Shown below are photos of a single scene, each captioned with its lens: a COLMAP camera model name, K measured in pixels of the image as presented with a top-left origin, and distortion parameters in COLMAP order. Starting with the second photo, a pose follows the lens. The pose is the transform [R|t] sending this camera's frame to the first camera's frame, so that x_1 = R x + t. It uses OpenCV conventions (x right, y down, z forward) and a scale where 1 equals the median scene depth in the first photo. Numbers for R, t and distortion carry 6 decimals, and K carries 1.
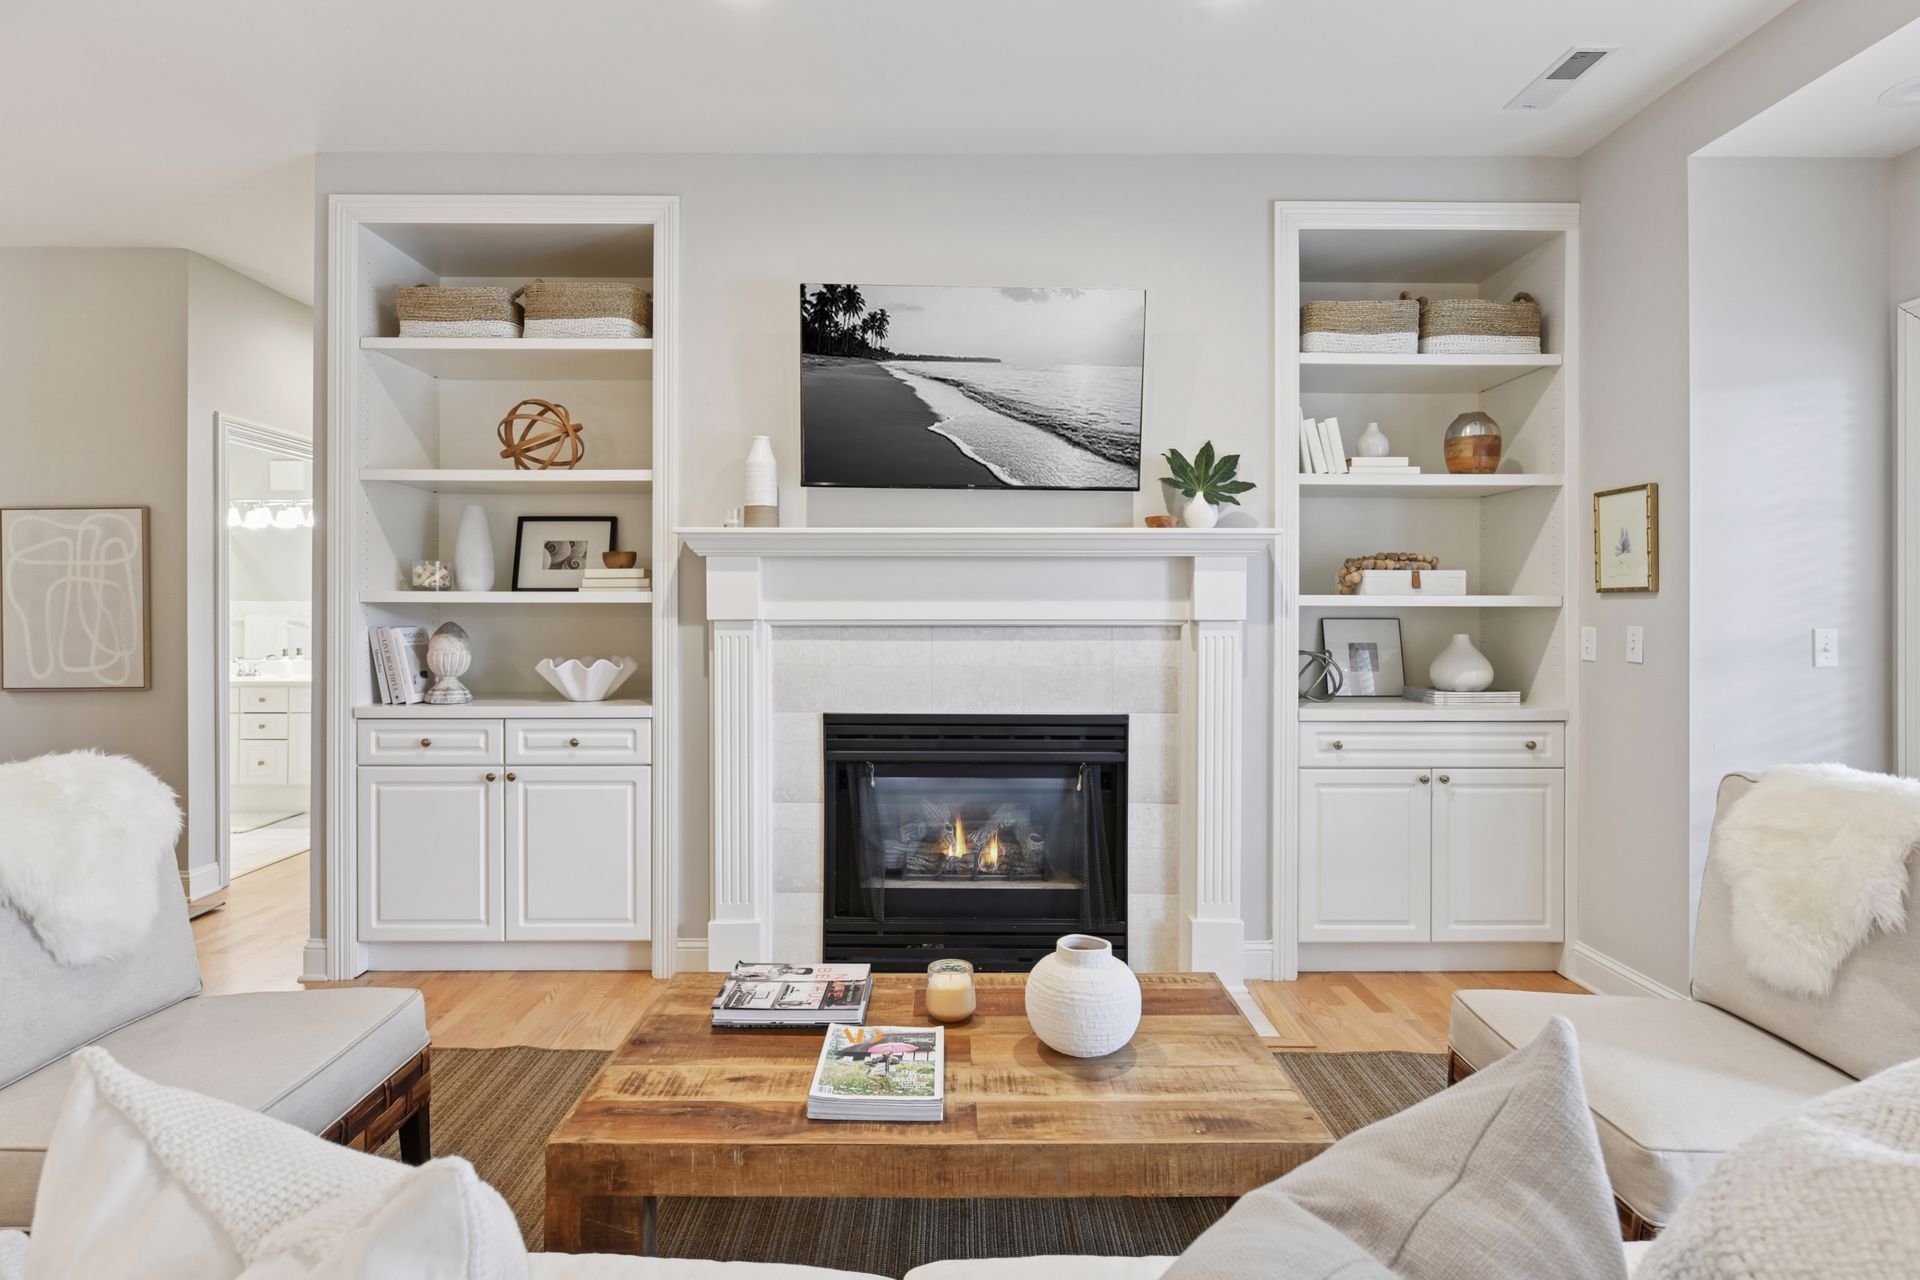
lens RADIAL K [[981.9, 0, 953.9], [0, 981.9, 605.2], [0, 0, 1]] dist [-0.004601, -0.001085]
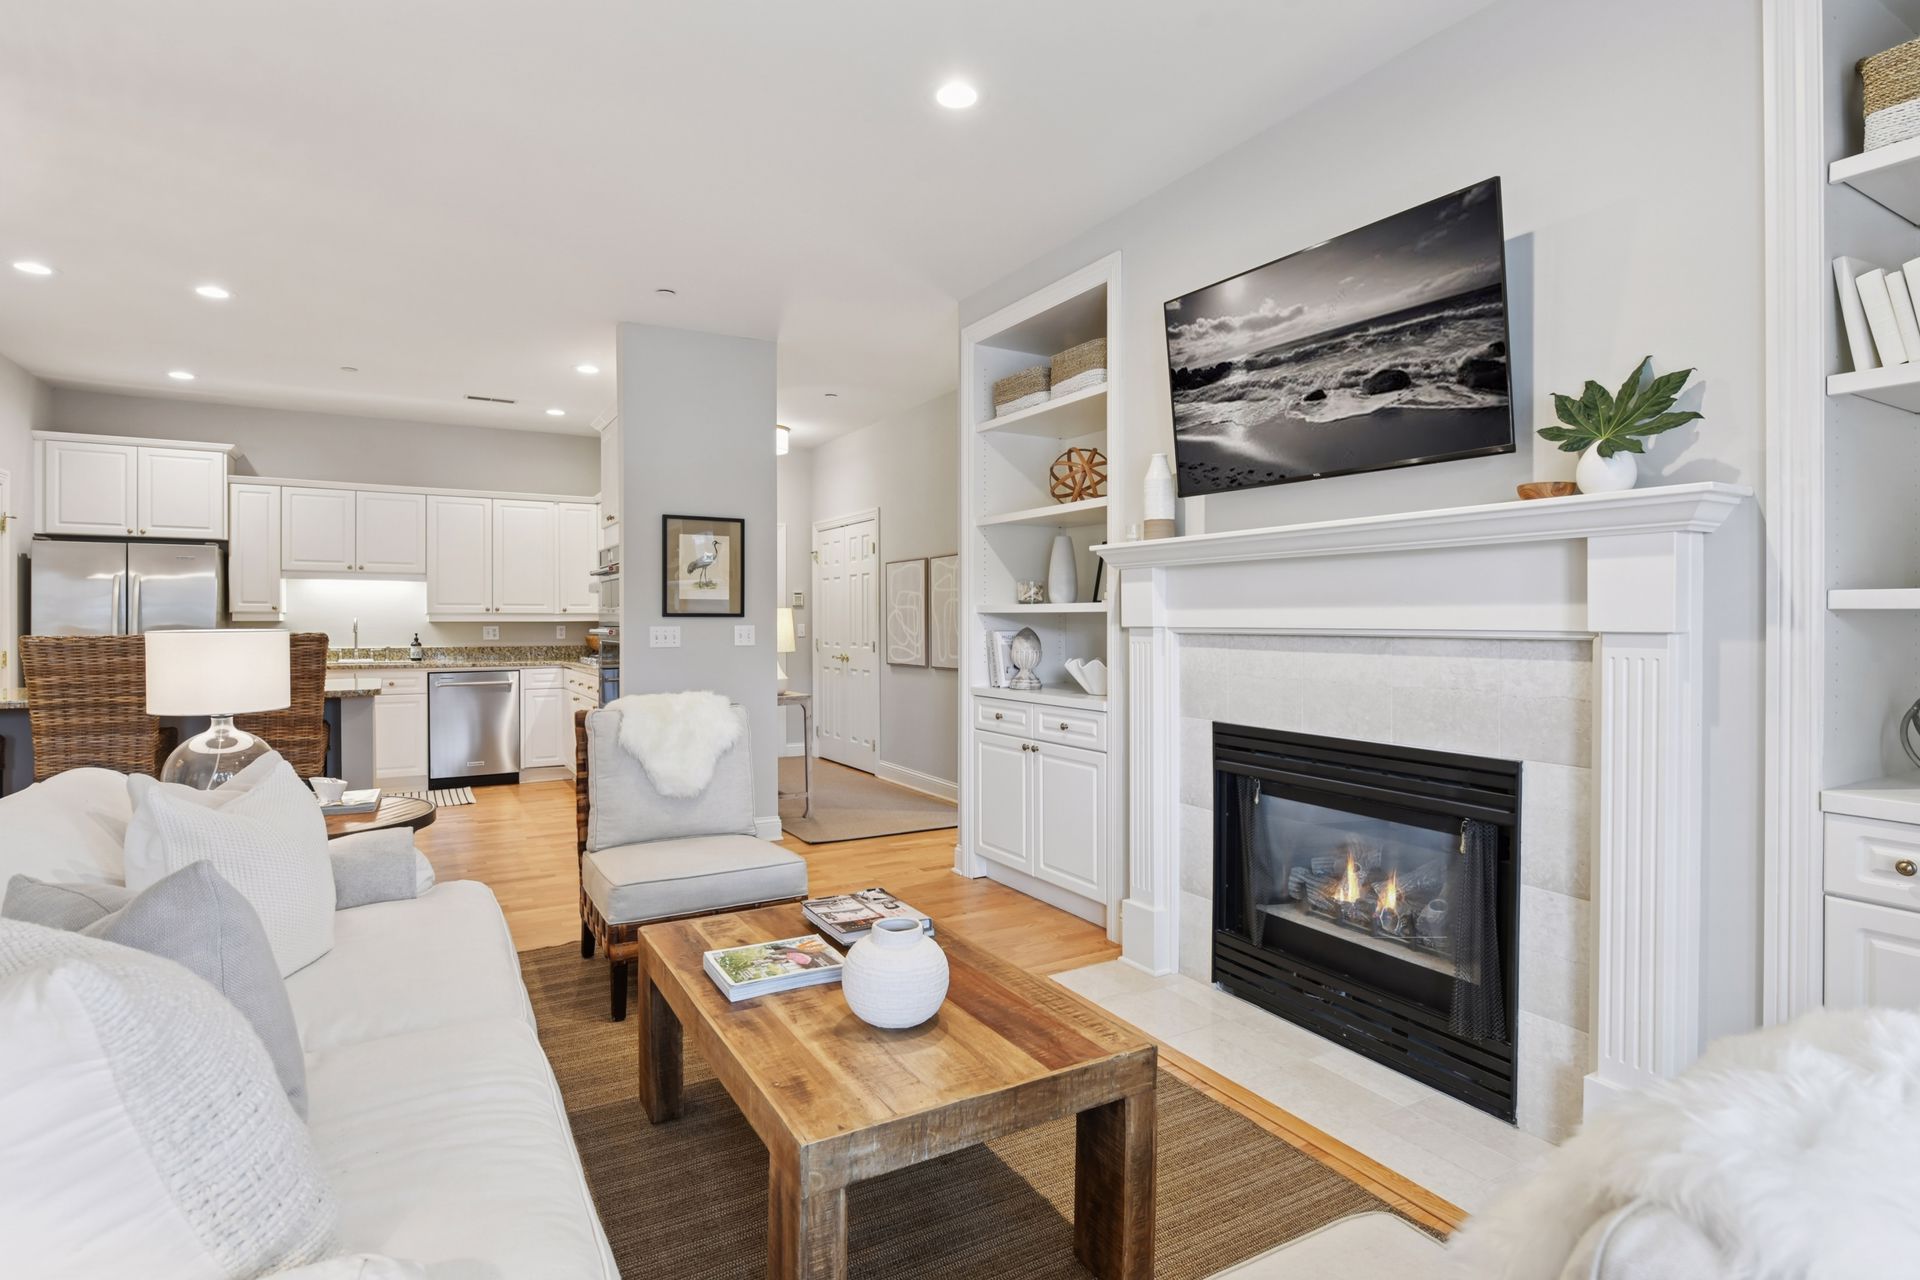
lens RADIAL K [[966.0, 0, 965.9], [0, 966.0, 622.9], [0, 0, 1]] dist [-0.007001, 0.000075]
pose [[0.501349, 0.002737, -0.865241, 0.586309], [0.001709, 0.999990, 0.004154, 0.005449], [0.865244, -0.003562, 0.501339, 0.289824]]
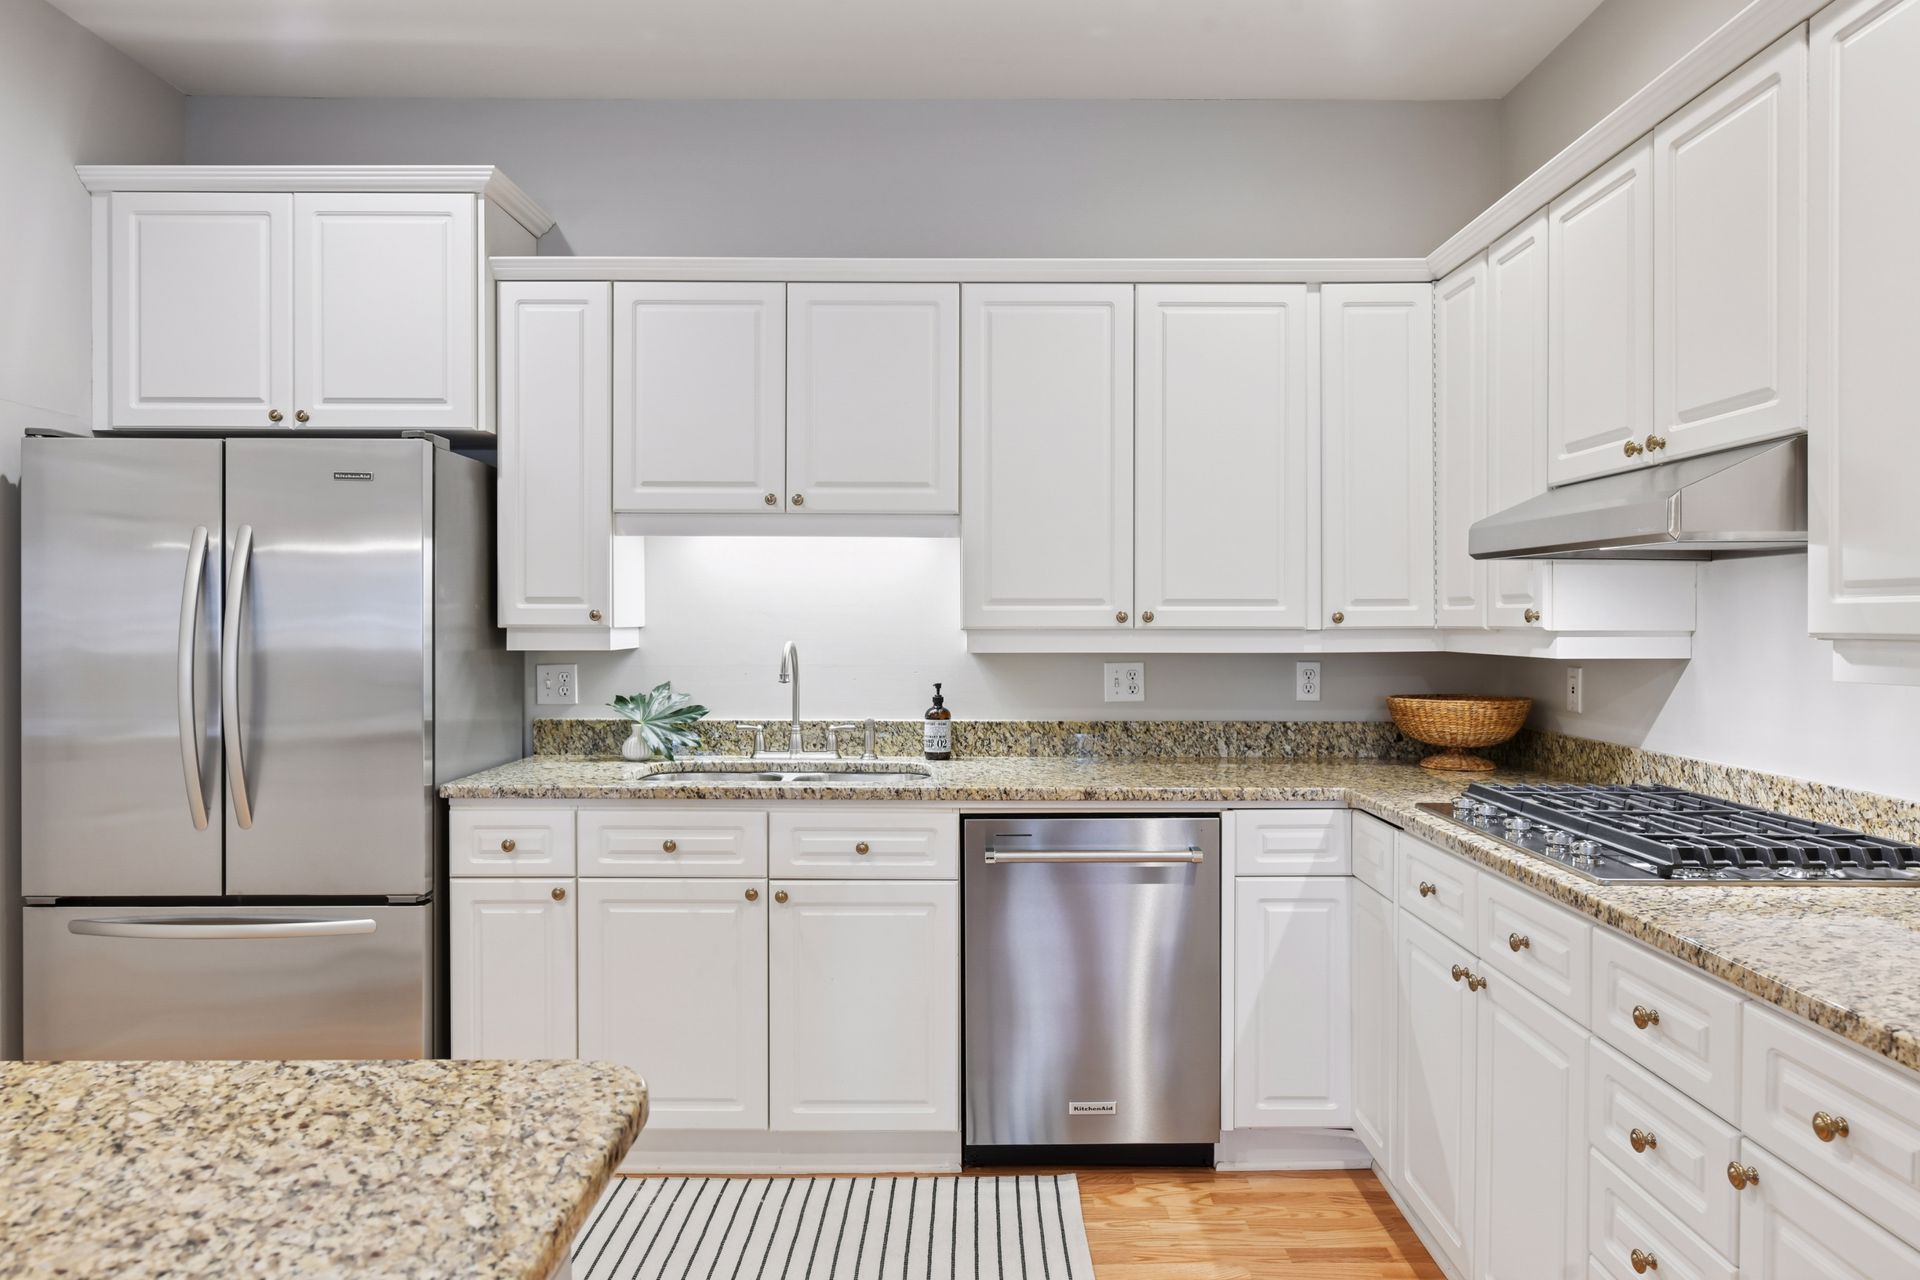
lens RADIAL K [[1238.9, 0, 972.7], [0, 1238.9, 629.4], [0, 0, 1]] dist [-0.003394, -0.000752]
pose [[-0.001296, 0.010740, -0.999941, -0.948904], [0.001653, 0.999941, 0.010738, -0.019071], [0.999998, -0.001638, -0.001314, 0.337833]]
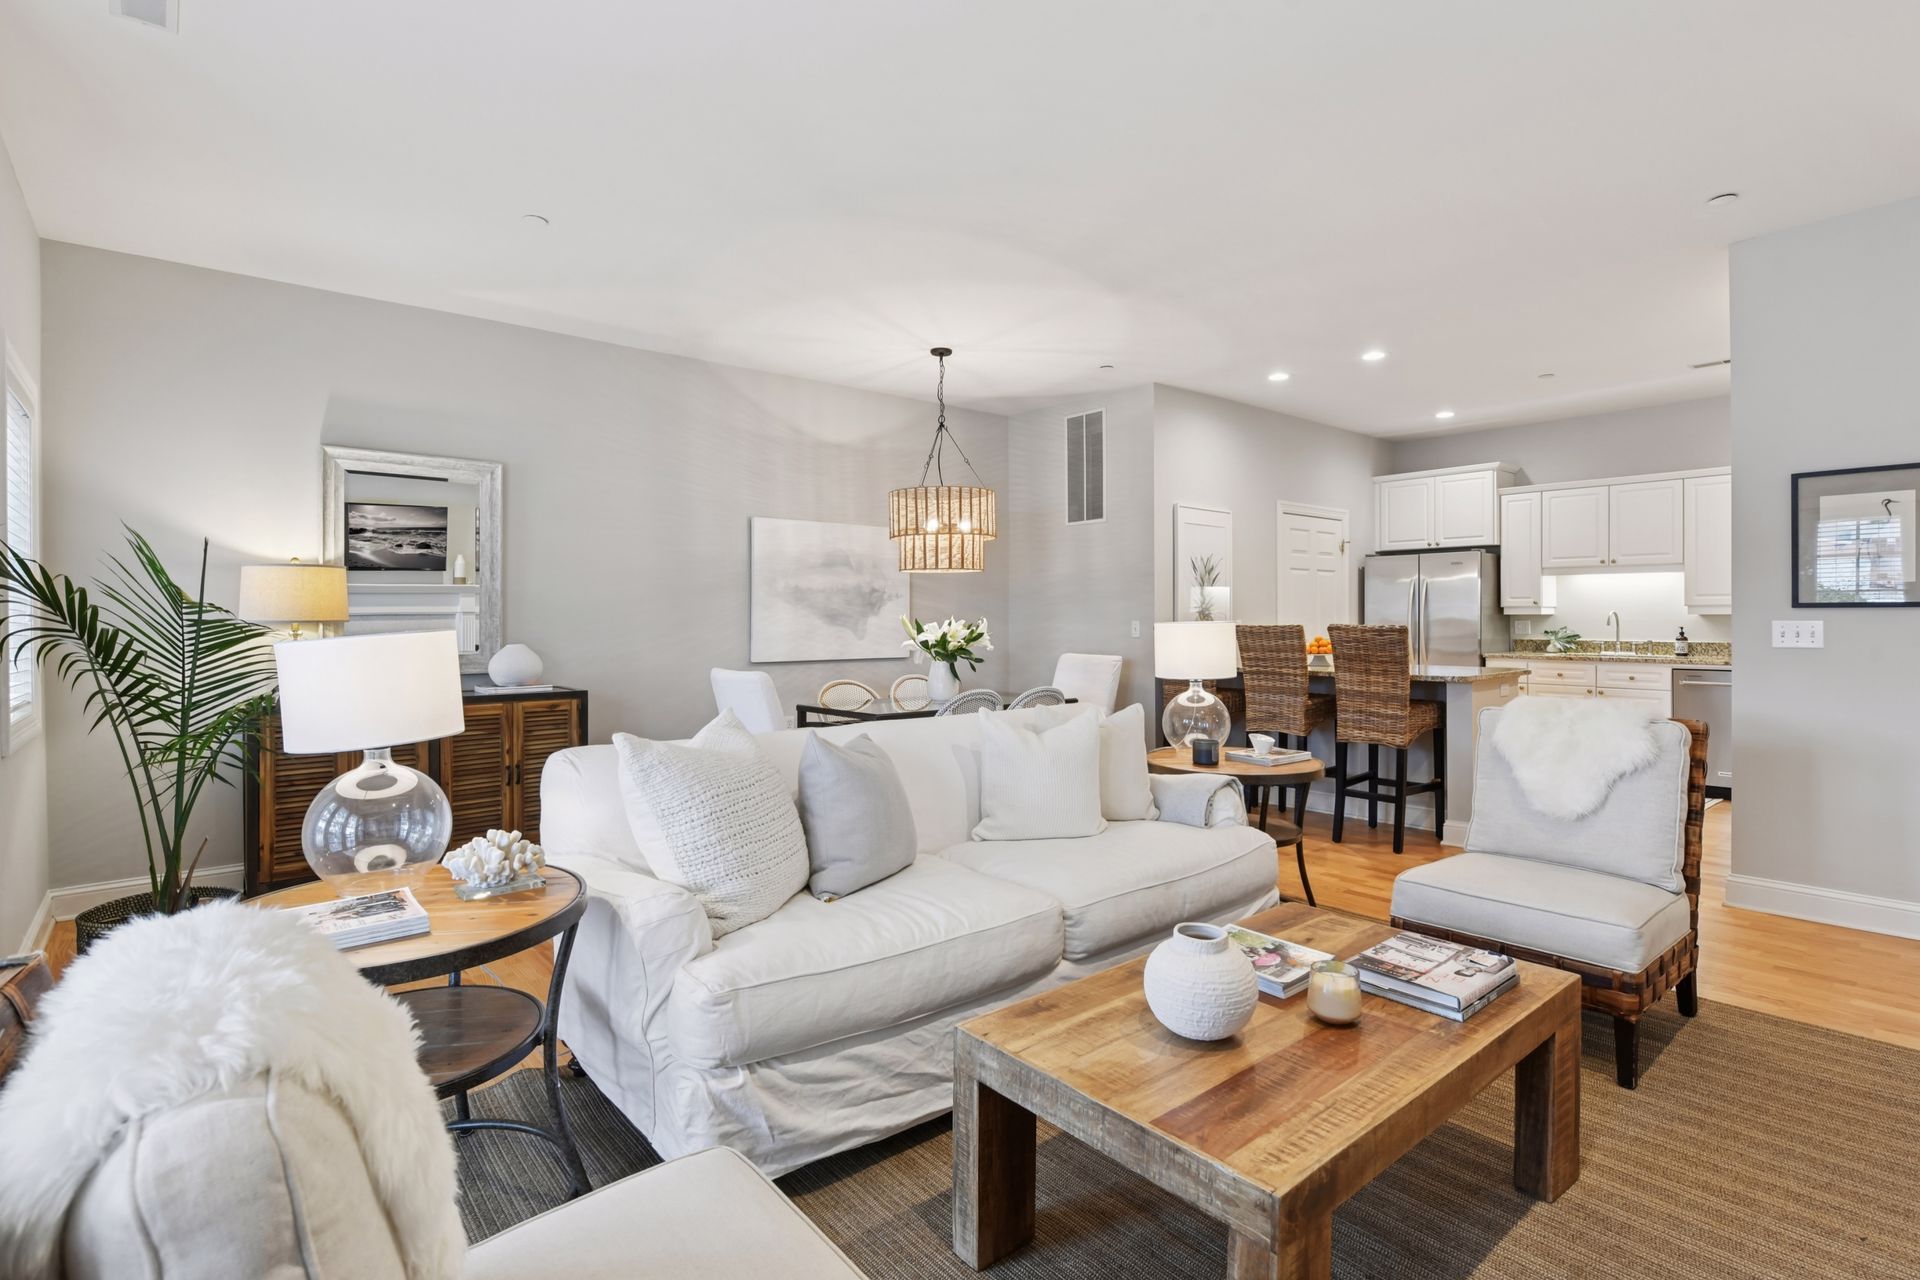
lens RADIAL K [[933.4, 0, 965.4], [0, 933.4, 619.4], [0, 0, 1]] dist [-0.007095, -0.000574]
pose [[-0.767930, 0.005799, -0.640508, 0.512912], [0.006240, 0.999979, 0.001573, 0.007367], [0.640504, -0.002788, -0.767950, 0.862762]]
